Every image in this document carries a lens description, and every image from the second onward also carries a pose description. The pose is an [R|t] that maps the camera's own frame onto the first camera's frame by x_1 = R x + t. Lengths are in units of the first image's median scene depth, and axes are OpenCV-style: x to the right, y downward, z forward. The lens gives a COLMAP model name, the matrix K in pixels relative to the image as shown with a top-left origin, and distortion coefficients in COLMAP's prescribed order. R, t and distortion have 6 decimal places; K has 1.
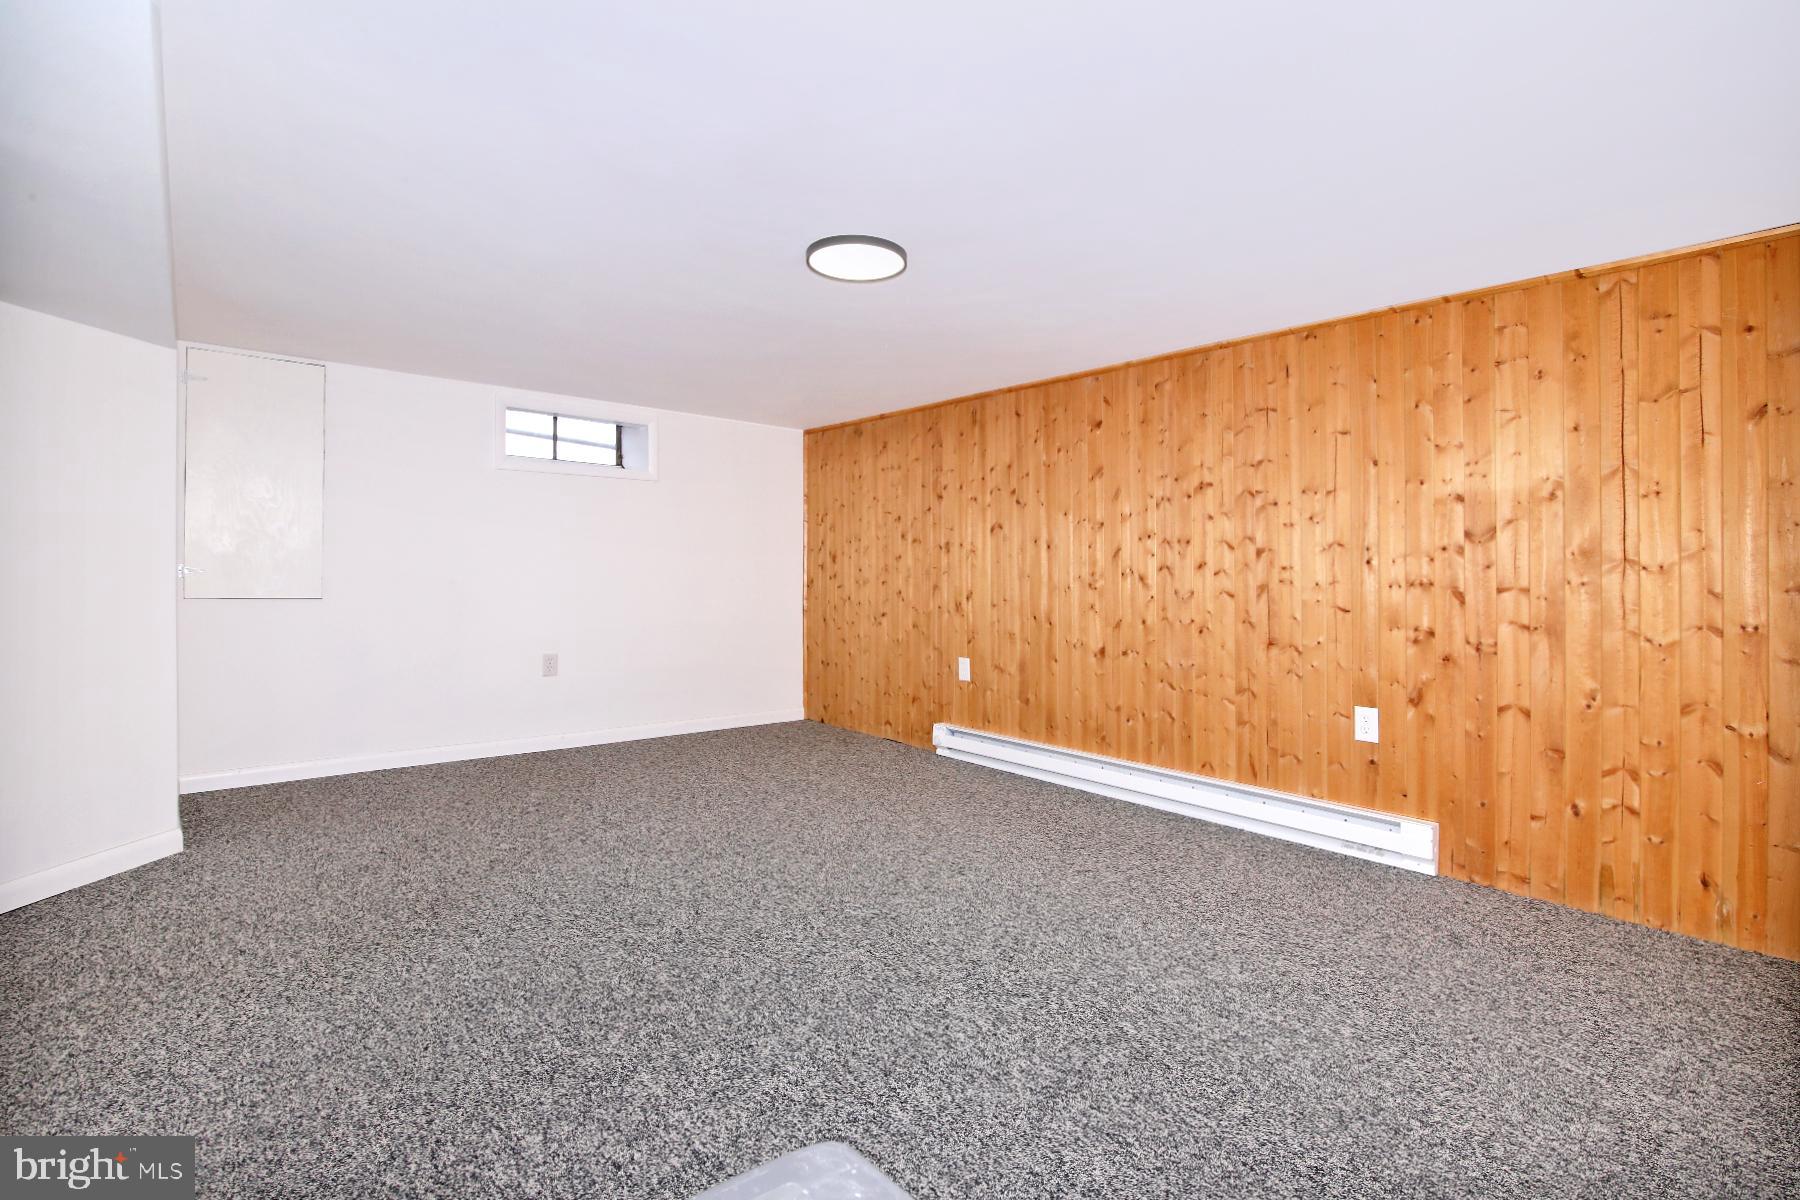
lens RADIAL K [[866.6, 0, 900.0], [0, 866.6, 569.2], [0, 0, 1]] dist [-0.002303, -0.000437]
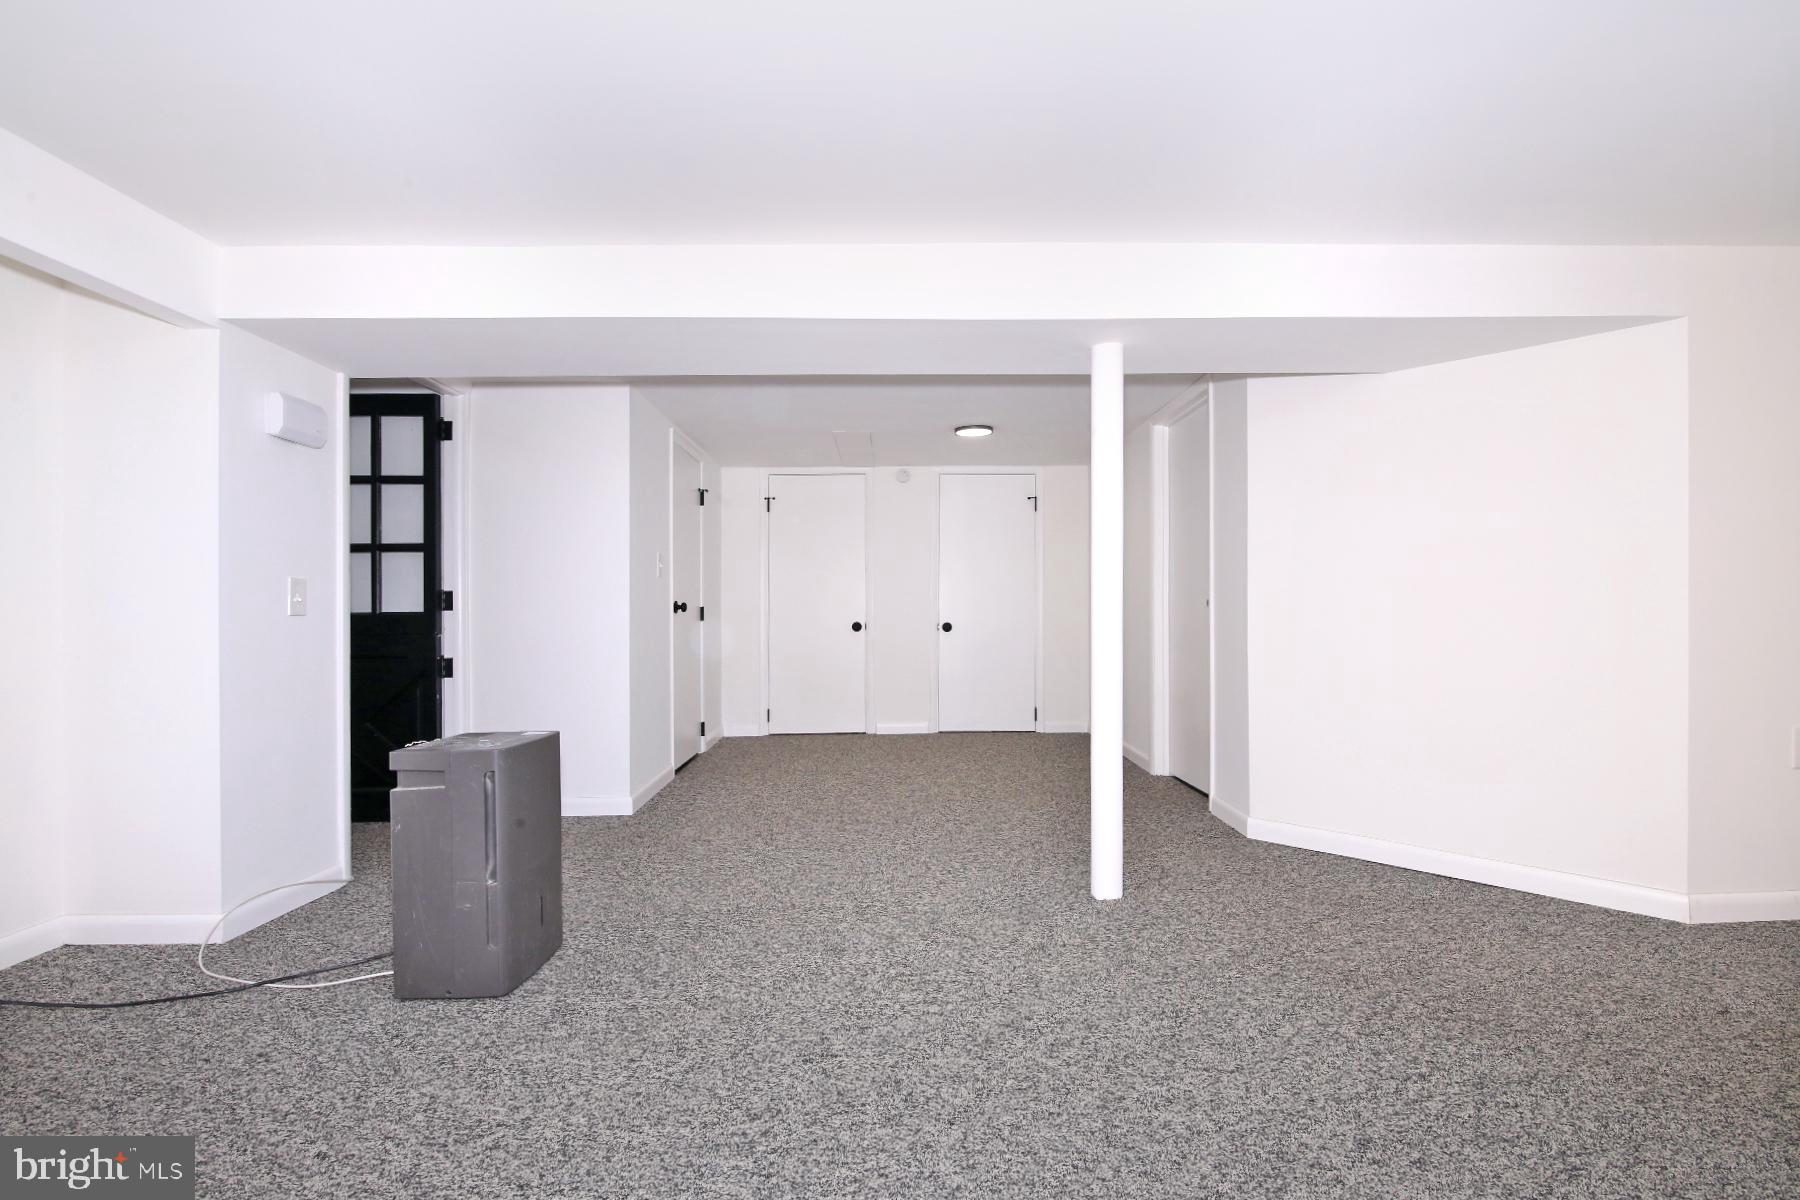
lens RADIAL K [[832.5, 0, 900.0], [0, 832.5, 600.0], [0, 0, 1]] dist [0.032264, -0.000648]
pose [[-0.632262, -0.022090, -0.774439, 0.475848], [-0.009841, 0.999742, -0.020482, 0.047584], [0.774692, -0.005328, -0.632317, 1.373886]]
